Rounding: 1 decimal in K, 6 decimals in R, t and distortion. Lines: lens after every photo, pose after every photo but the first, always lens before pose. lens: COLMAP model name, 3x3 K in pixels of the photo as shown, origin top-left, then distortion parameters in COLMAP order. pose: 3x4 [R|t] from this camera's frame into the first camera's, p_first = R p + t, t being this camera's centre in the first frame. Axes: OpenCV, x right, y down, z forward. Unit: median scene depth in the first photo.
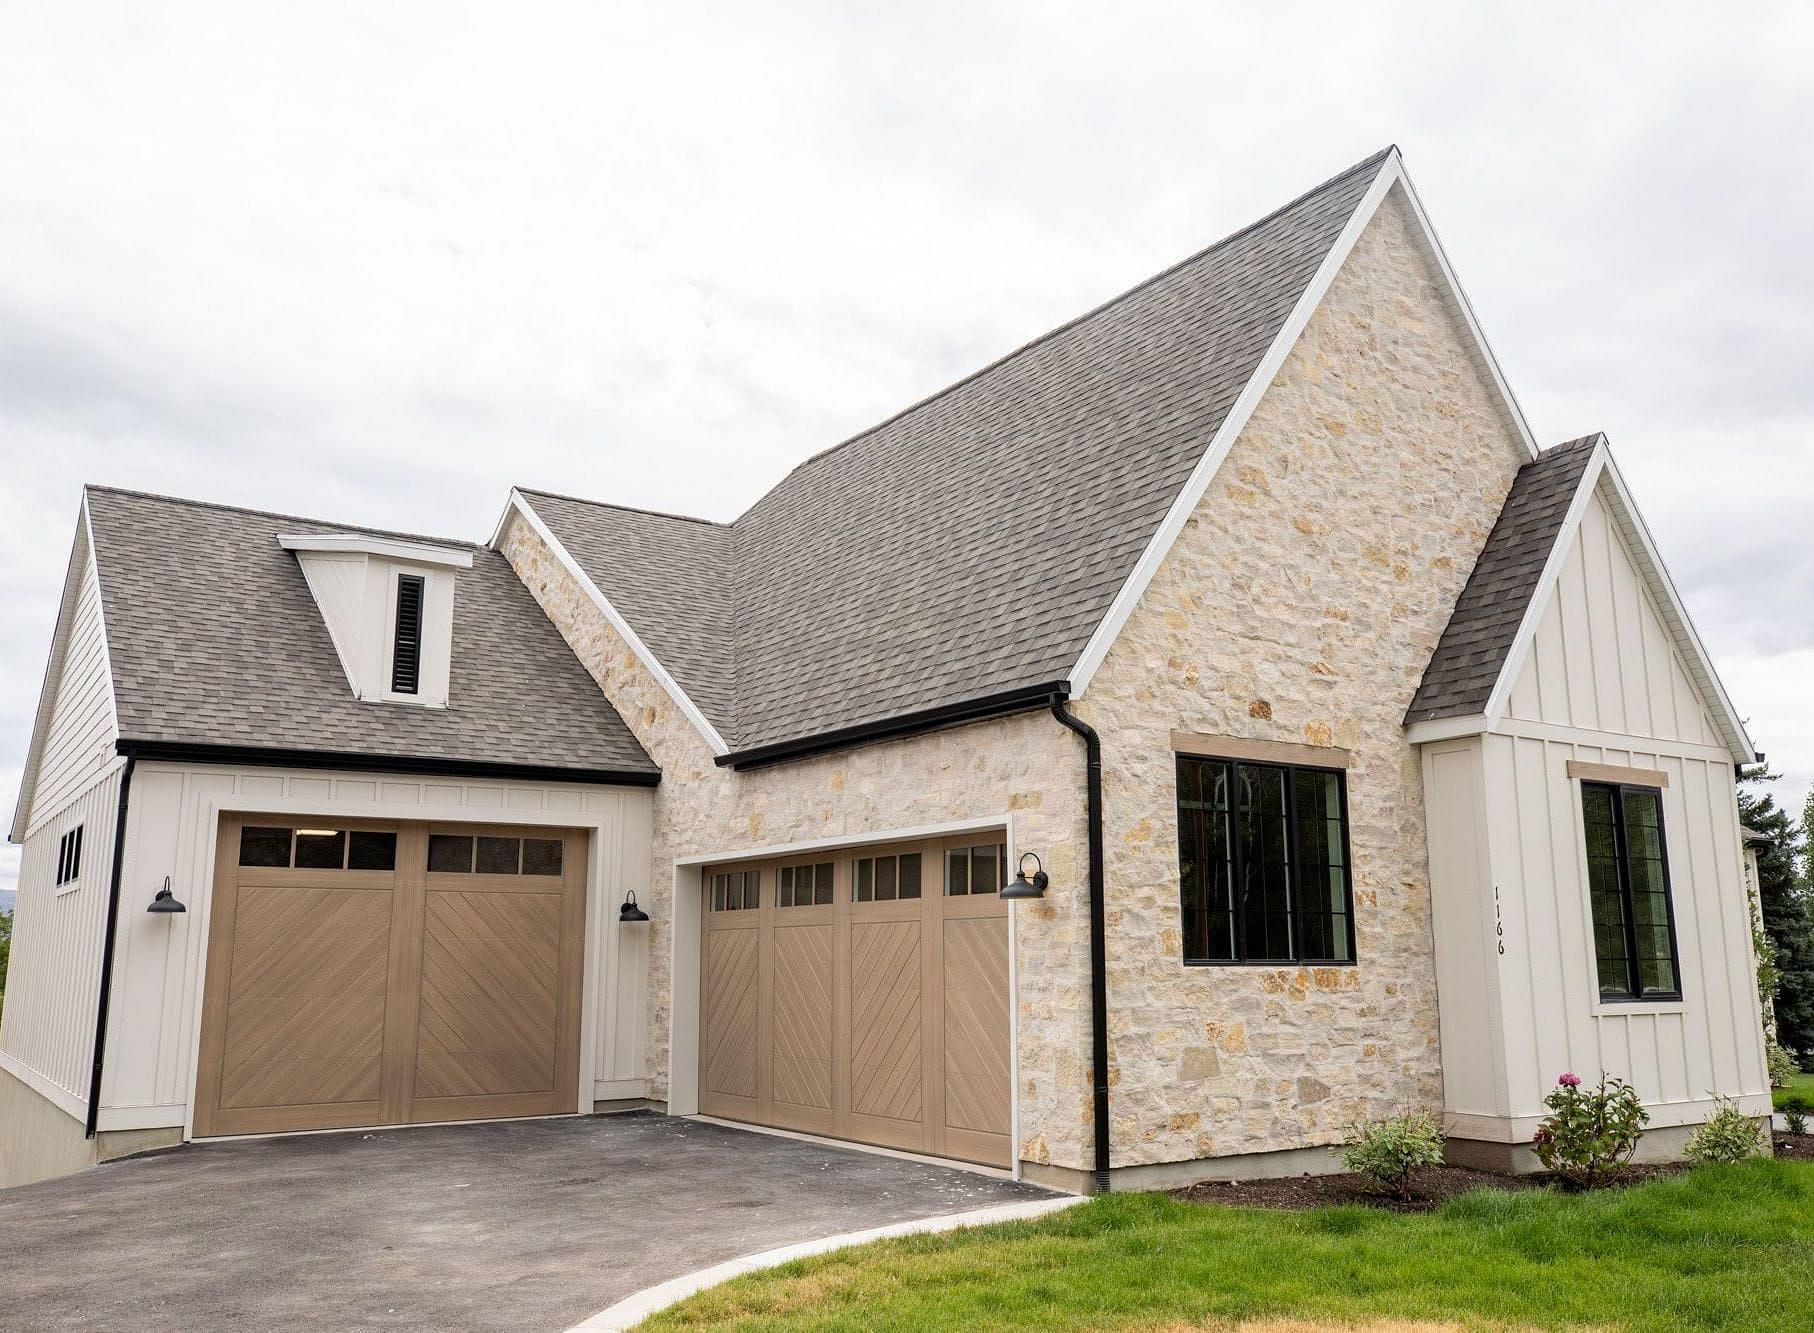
lens RADIAL K [[1480.4, 0, 908.9], [0, 1480.4, 587.3], [0, 0, 1]] dist [0.010488, 0.001340]
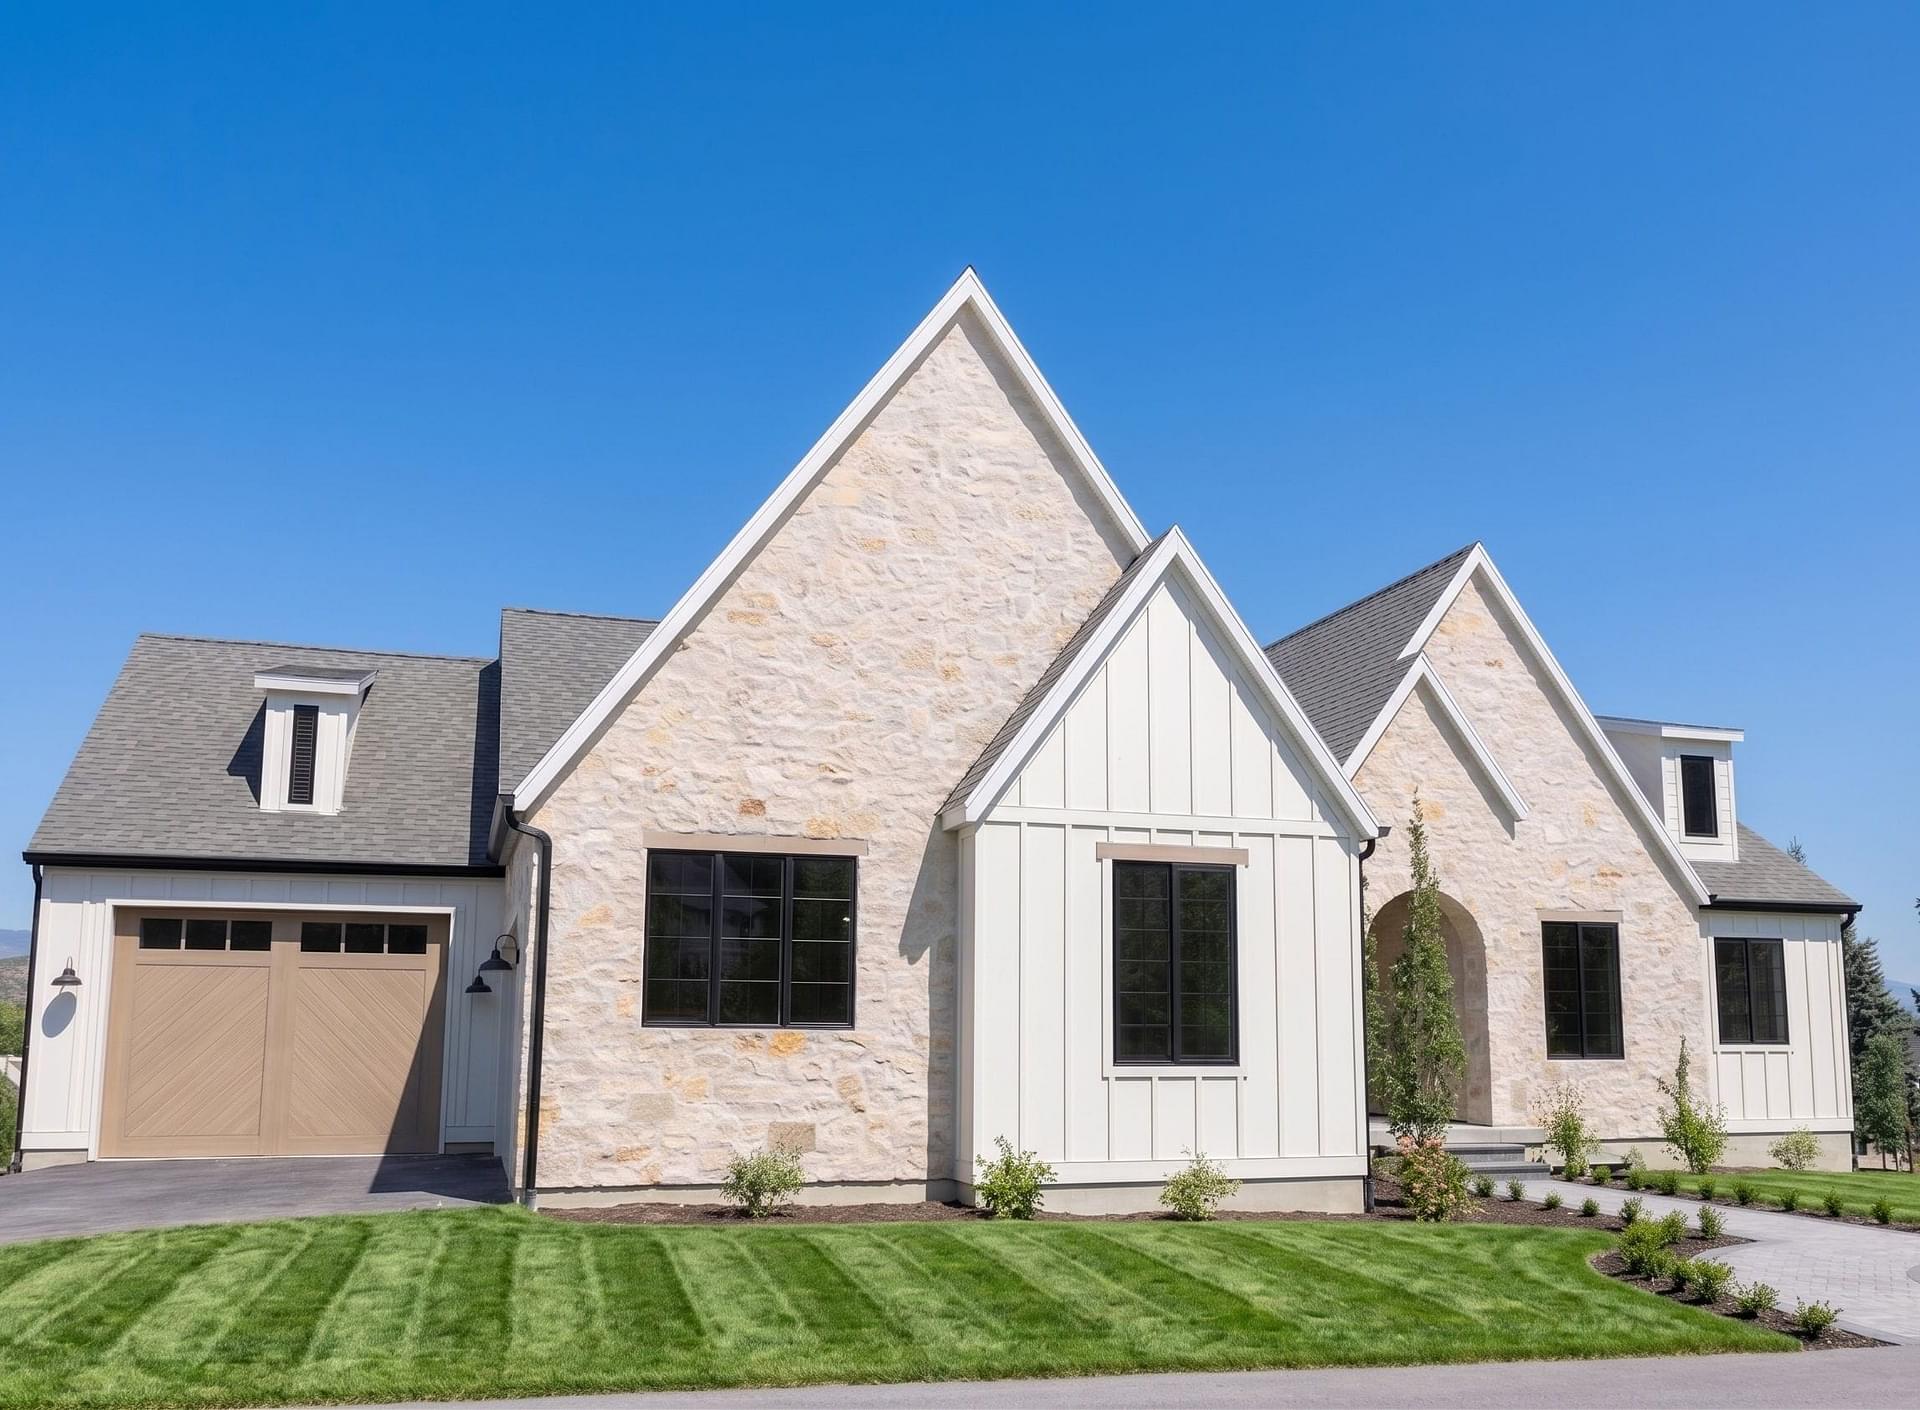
lens RADIAL K [[1604.1, 0, 891.6], [0, 1604.1, 708.1], [0, 0, 1]] dist [0.007241, 0.000449]
pose [[0.960708, -0.046971, -0.273557, 0.642205], [0.057463, 0.997883, 0.030465, -0.024112], [0.271547, -0.044987, 0.961373, -0.149322]]
